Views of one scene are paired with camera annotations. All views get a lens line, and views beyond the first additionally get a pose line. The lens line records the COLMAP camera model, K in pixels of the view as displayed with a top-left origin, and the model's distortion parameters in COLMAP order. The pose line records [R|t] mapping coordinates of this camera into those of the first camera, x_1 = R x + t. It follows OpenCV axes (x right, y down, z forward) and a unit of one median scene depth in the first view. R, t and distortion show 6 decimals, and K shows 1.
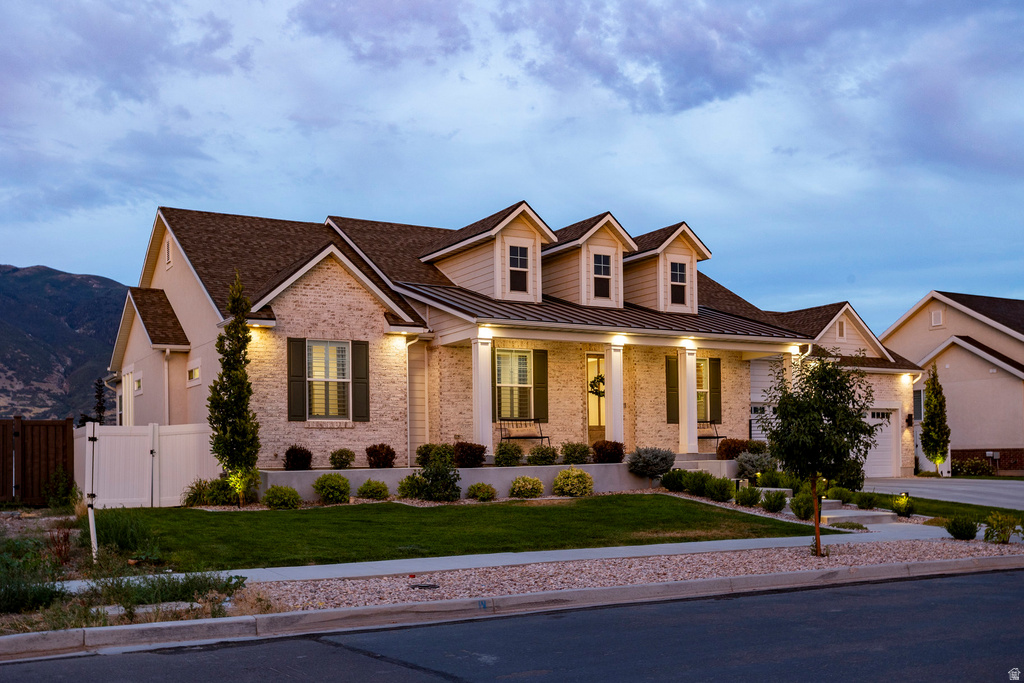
lens RADIAL K [[1021.7, 0, 510.2], [0, 1021.7, 344.6], [0, 0, 1]] dist [0.063861, 0.000000]
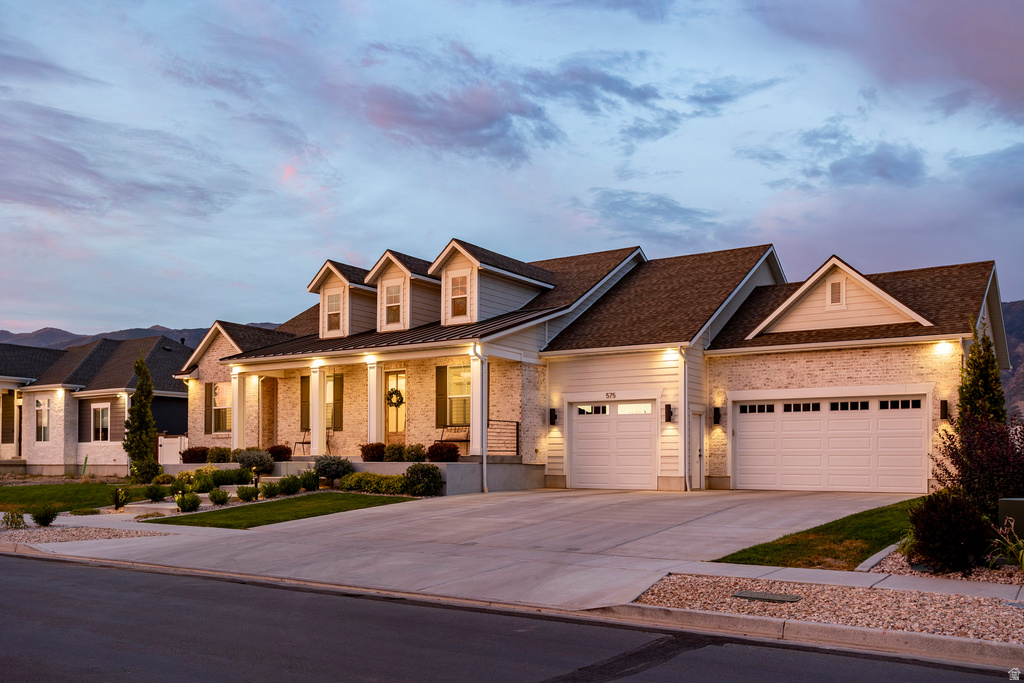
lens RADIAL K [[894.5, 0, 515.5], [0, 894.5, 347.6], [0, 0, 1]] dist [0.027322, 0.017330]
pose [[0.444860, -0.097162, -0.890314, 1.068267], [0.090762, 0.993871, -0.063113, 0.060151], [0.890989, -0.052731, 0.450952, 0.660594]]
